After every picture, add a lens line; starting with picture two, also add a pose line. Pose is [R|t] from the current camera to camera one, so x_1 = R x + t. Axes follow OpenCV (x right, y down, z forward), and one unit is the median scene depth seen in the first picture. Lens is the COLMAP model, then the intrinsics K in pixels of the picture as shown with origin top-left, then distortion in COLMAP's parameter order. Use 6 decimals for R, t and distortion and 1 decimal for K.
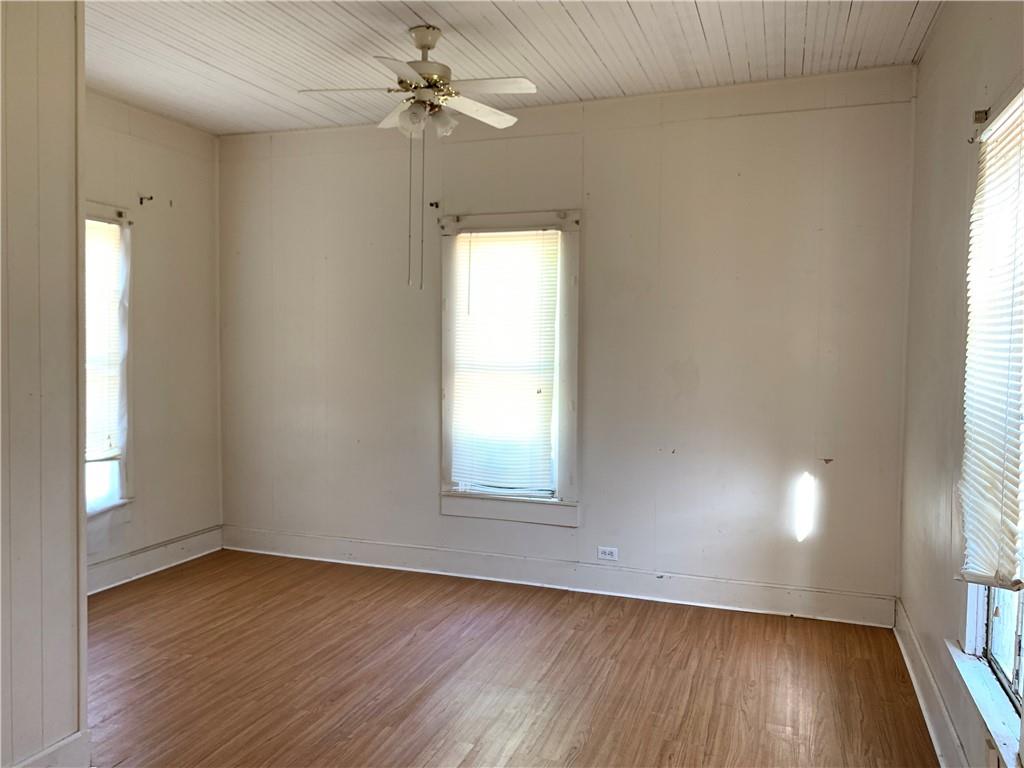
lens RADIAL K [[796.0, 0, 507.8], [0, 796.0, 381.5], [0, 0, 1]] dist [0.087475, -0.090200]
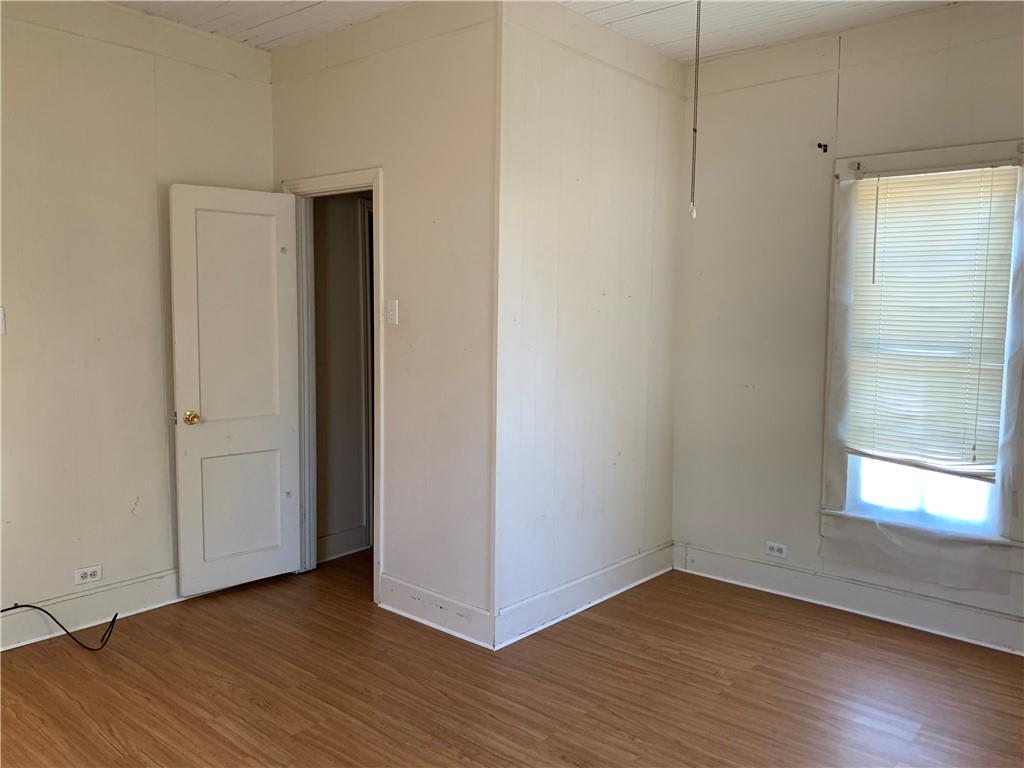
lens RADIAL K [[796.0, 0, 507.8], [0, 796.0, 381.5], [0, 0, 1]] dist [0.087475, -0.090200]
pose [[-0.351189, 0.062988, -0.934183, 0.500657], [-0.064458, 0.993741, 0.091235, -0.048095], [0.934083, 0.092256, -0.344931, 1.107699]]
